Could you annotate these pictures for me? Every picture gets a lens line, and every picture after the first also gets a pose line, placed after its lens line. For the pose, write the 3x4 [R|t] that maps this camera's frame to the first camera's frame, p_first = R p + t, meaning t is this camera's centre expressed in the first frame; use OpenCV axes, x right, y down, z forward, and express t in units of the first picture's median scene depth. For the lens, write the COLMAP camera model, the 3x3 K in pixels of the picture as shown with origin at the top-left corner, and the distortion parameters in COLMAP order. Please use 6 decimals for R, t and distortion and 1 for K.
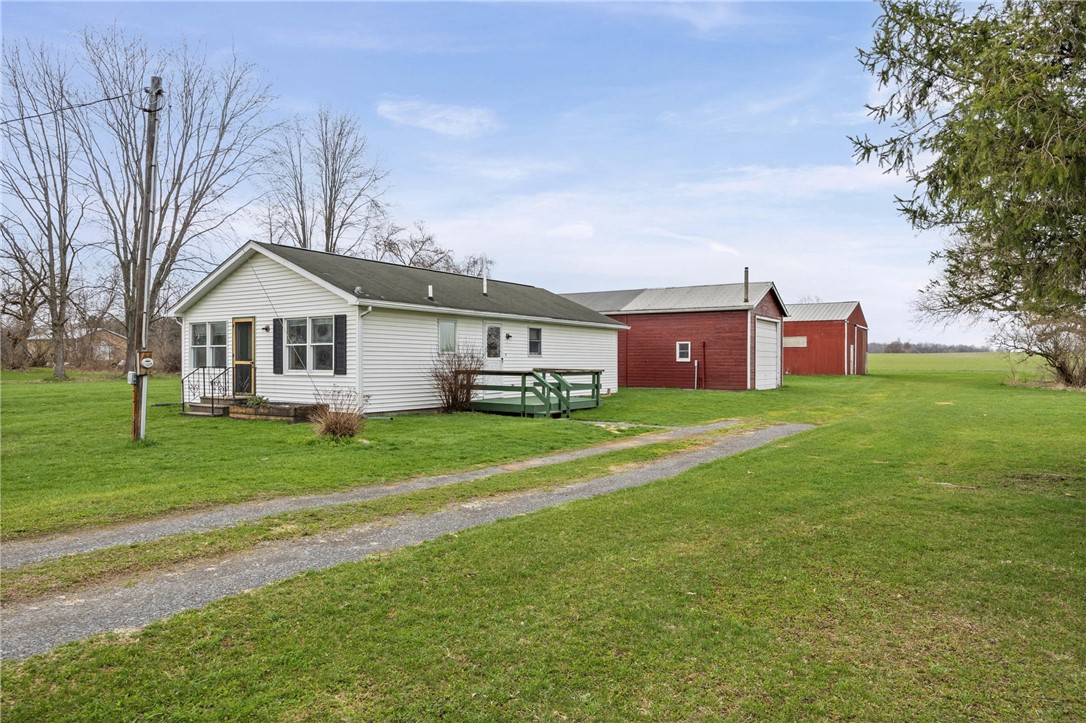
lens RADIAL K [[659.3, 0, 532.9], [0, 659.3, 353.3], [0, 0, 1]] dist [0.006408, -0.000498]
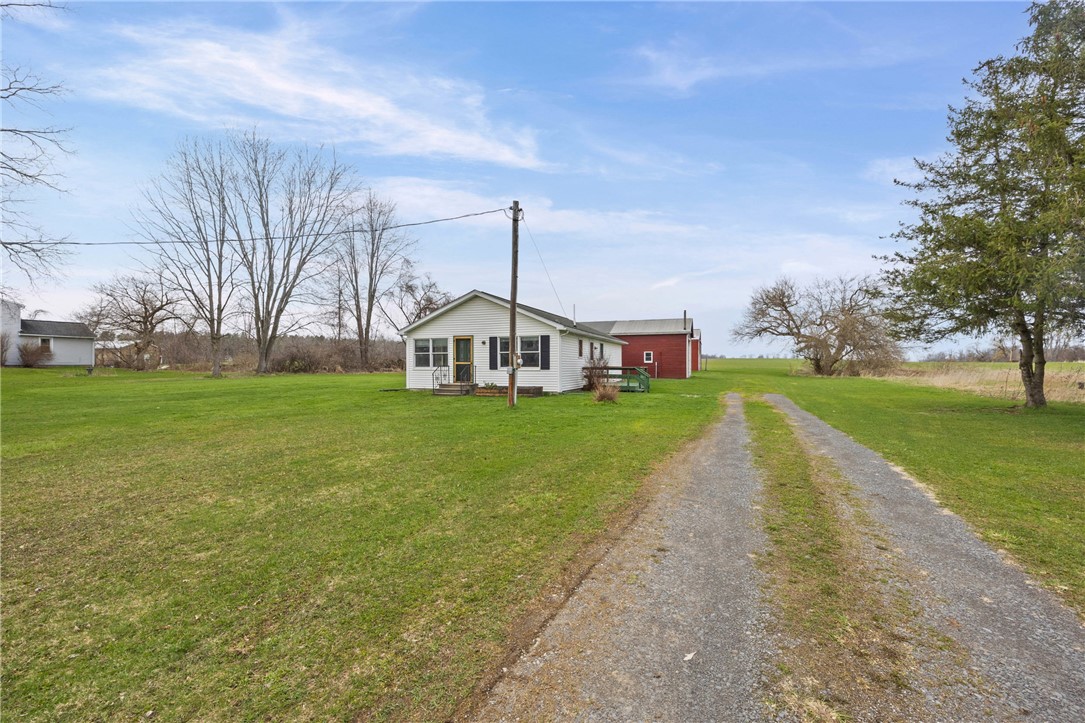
lens RADIAL K [[429.3, 0, 540.3], [0, 429.3, 357.5], [0, 0, 1]] dist [-0.006055, 0.001377]
pose [[0.976971, -0.000864, 0.213372, -0.448593], [0.001994, 0.999985, -0.005077, 0.005283], [-0.213364, 0.005385, 0.976958, -0.082350]]
